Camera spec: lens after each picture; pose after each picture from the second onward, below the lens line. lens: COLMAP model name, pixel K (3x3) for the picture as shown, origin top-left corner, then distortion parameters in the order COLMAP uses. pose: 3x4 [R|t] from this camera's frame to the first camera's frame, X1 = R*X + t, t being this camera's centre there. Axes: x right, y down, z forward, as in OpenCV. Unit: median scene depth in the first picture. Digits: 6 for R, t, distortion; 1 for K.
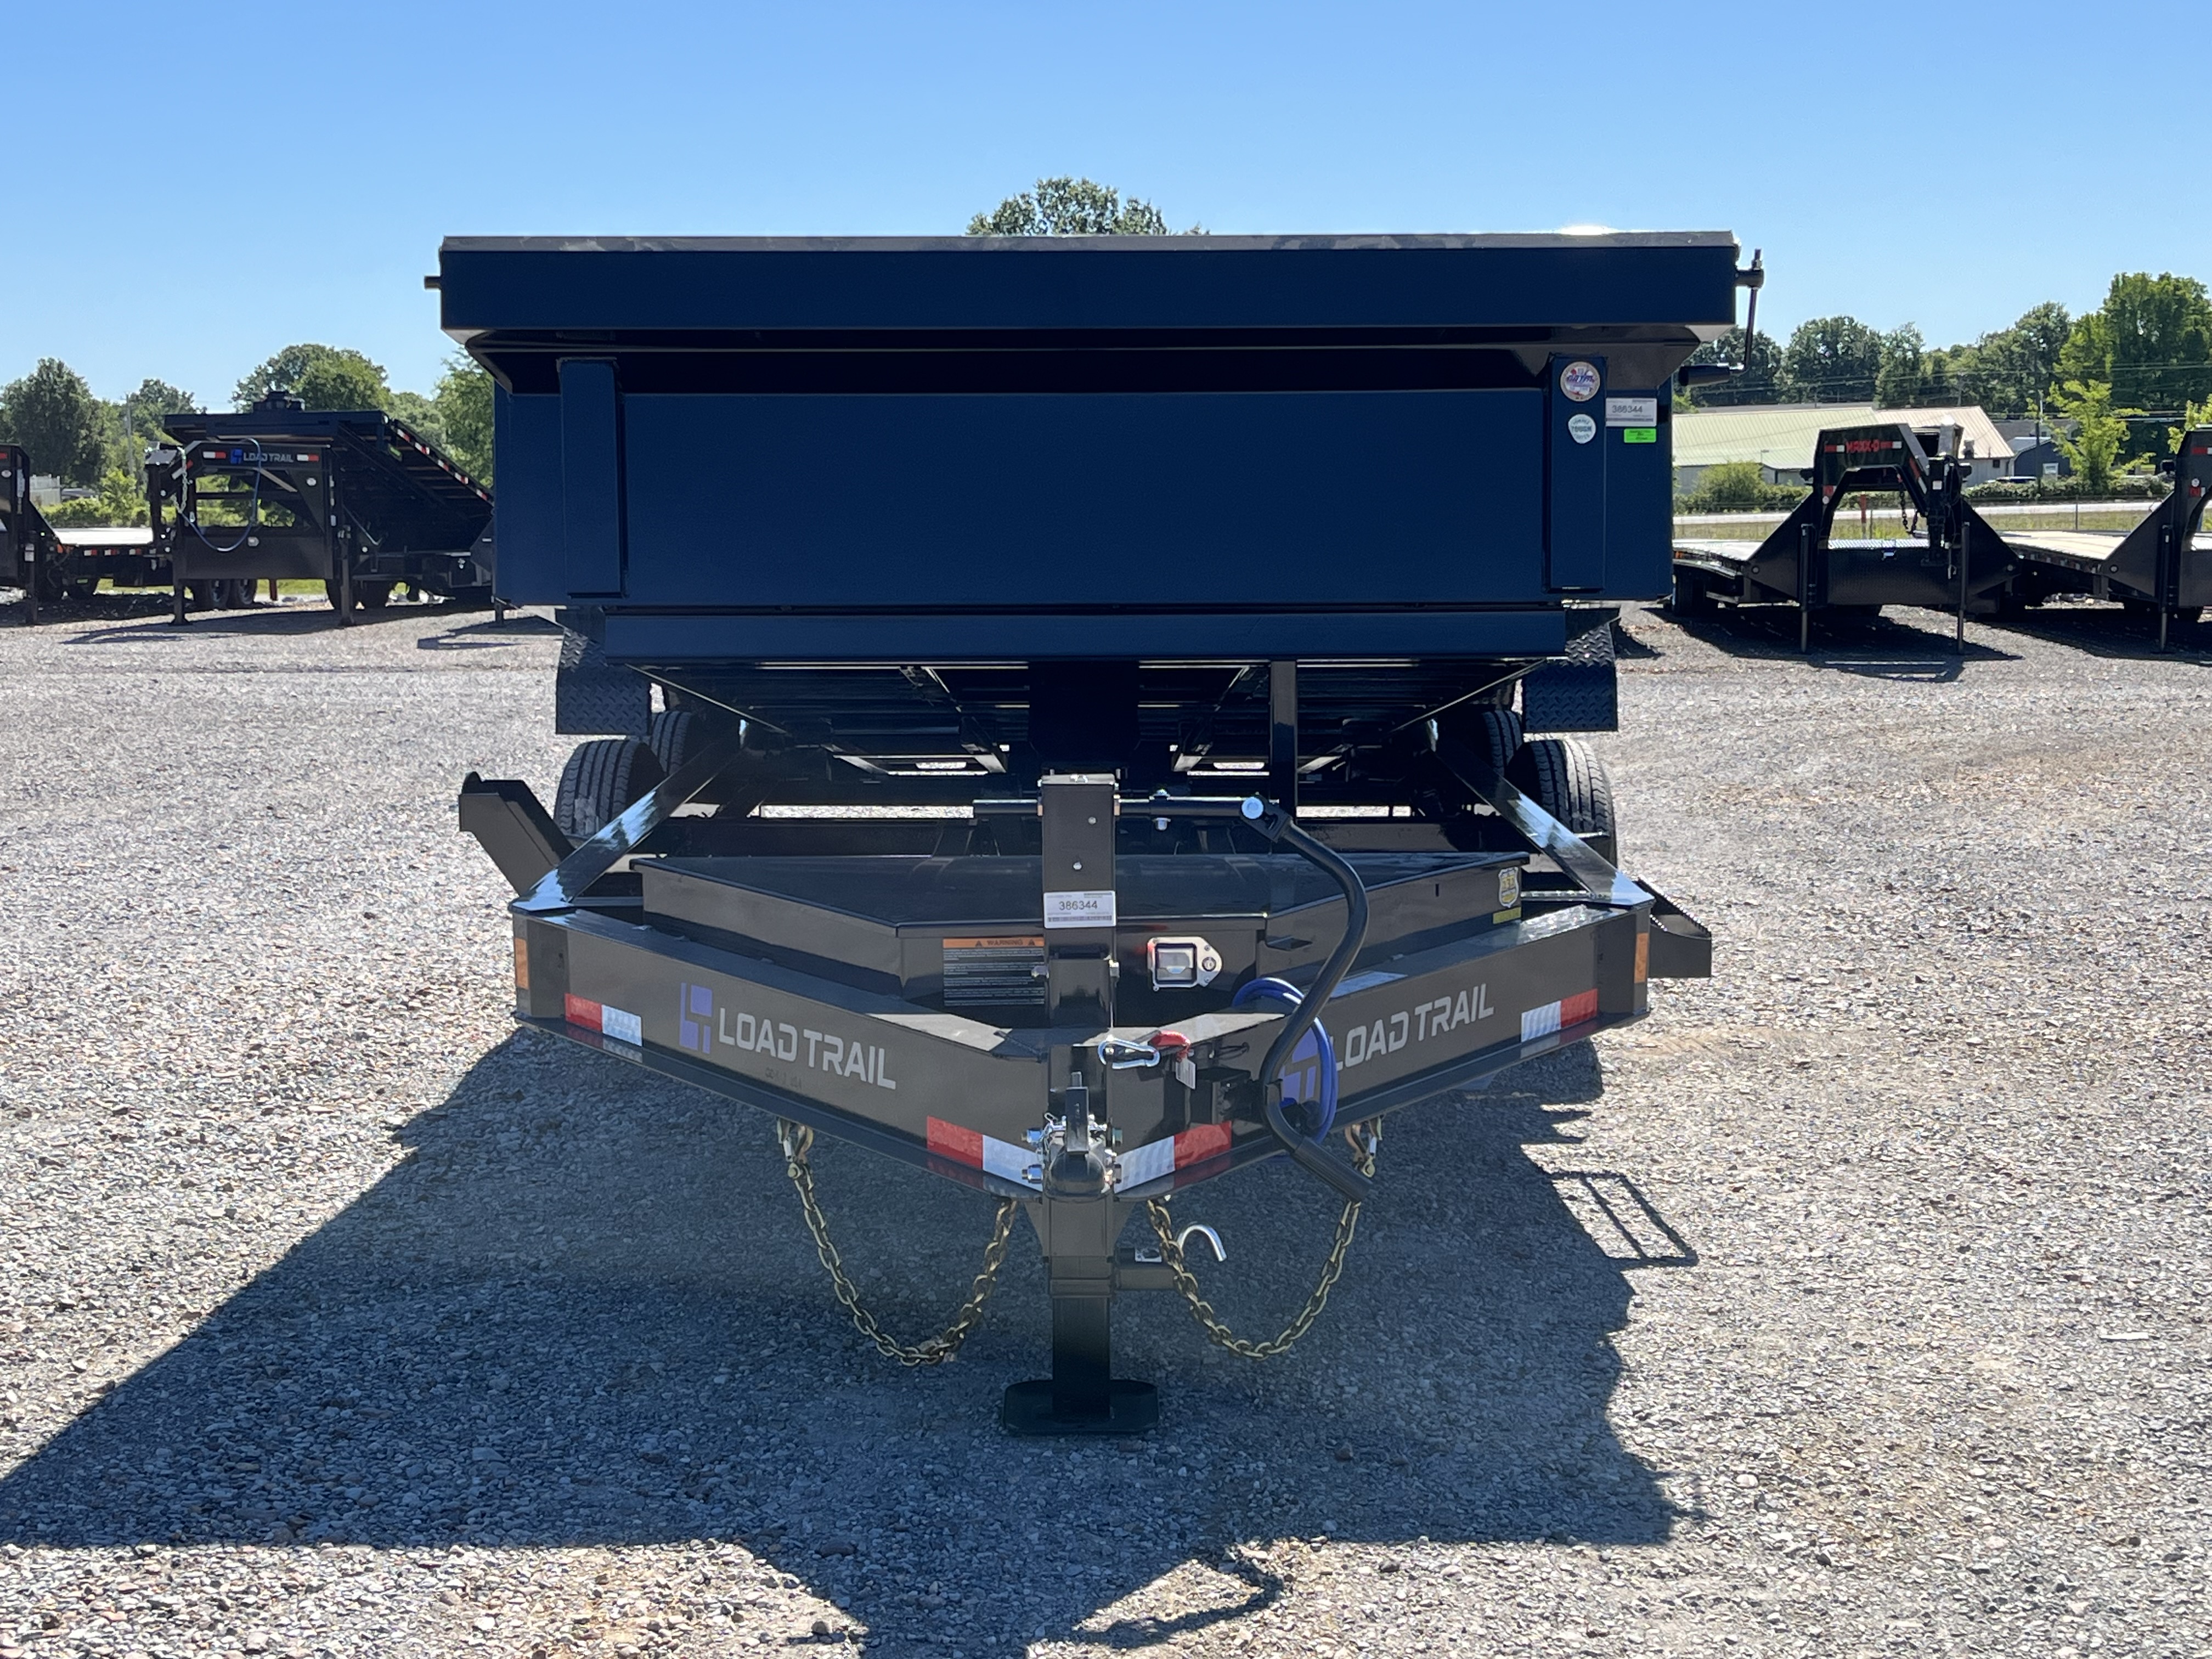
lens RADIAL K [[2934.9, 0, 1127.4], [0, 2934.9, 835.5], [0, 0, 1]] dist [0.122179, -0.367591]
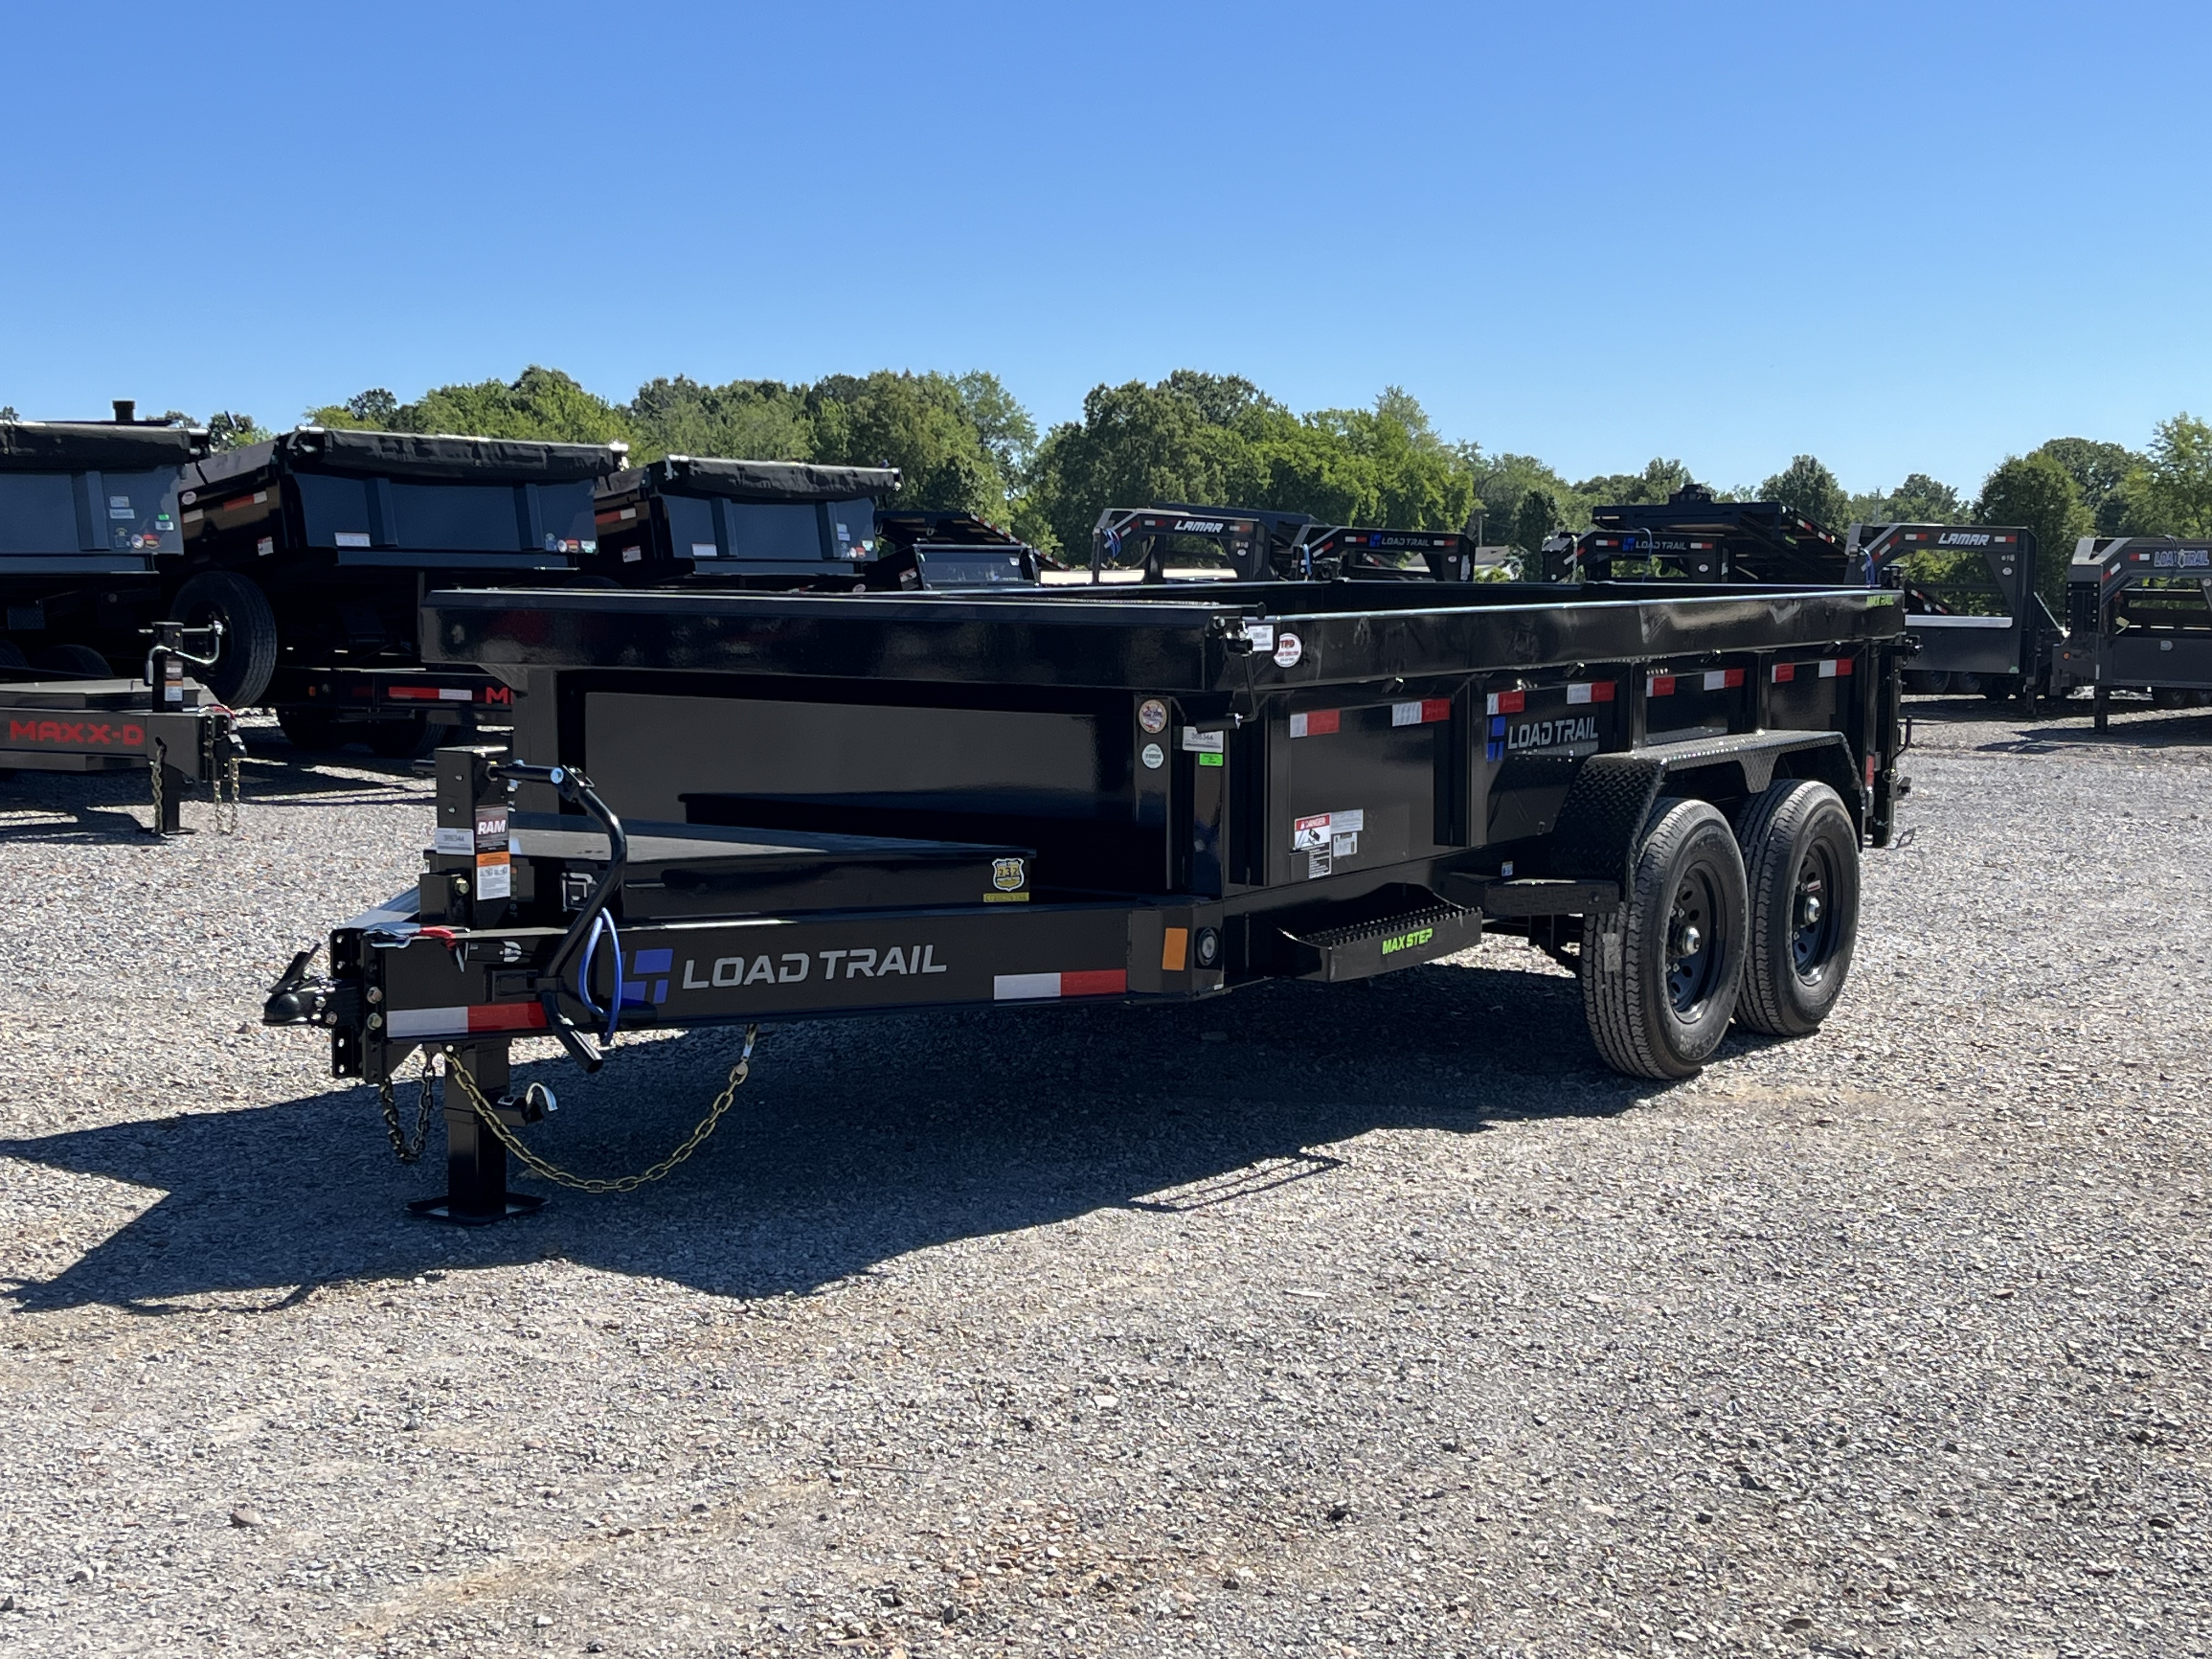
lens RADIAL K [[2911.5, 0, 1118.2], [0, 2911.5, 803.7], [0, 0, 1]] dist [0.136965, -0.422893]
pose [[0.836243, 0.057145, -0.545374, 0.780705], [-0.079414, 0.996691, -0.017334, 0.005067], [0.542578, 0.057806, 0.838014, 0.002321]]
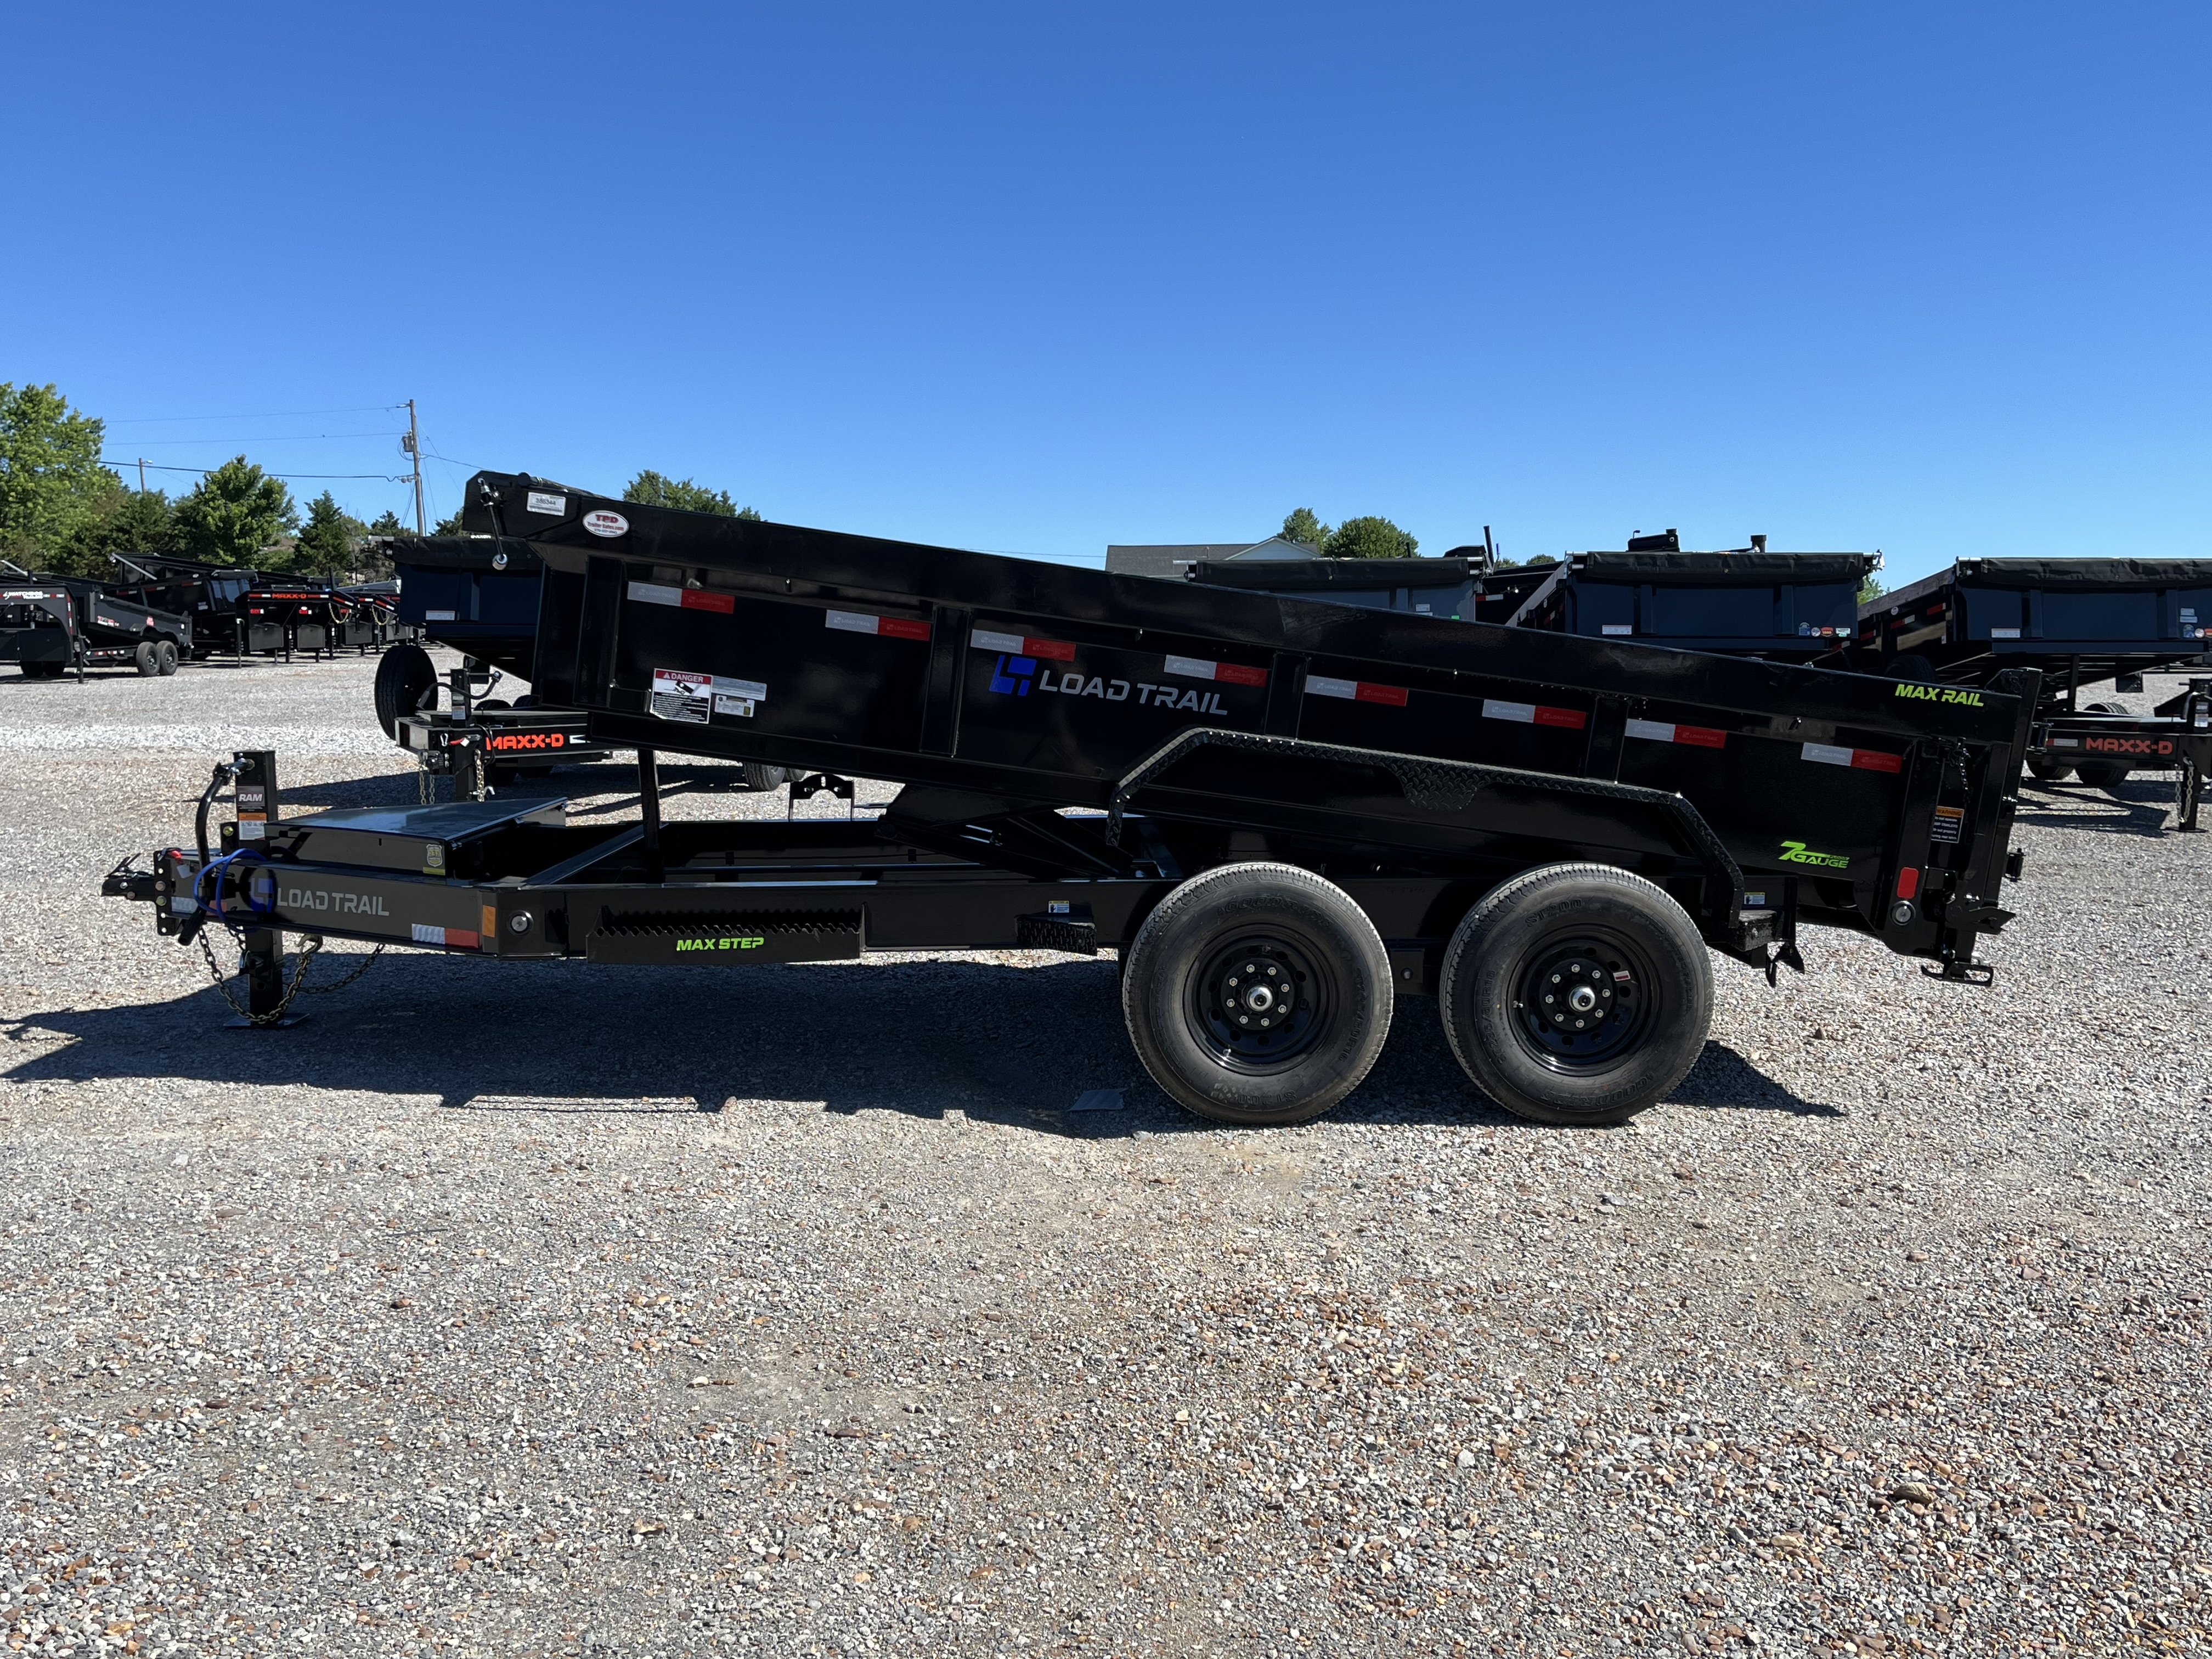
lens RADIAL K [[1904.1, 0, 1106.0], [0, 1904.1, 829.5], [0, 0, 1]] dist [0.043241, -0.015120]
pose [[0.027786, 0.104234, -0.994165, 1.212187], [-0.124242, 0.987197, 0.100031, -0.154183], [0.991863, 0.120738, 0.040380, 1.272492]]
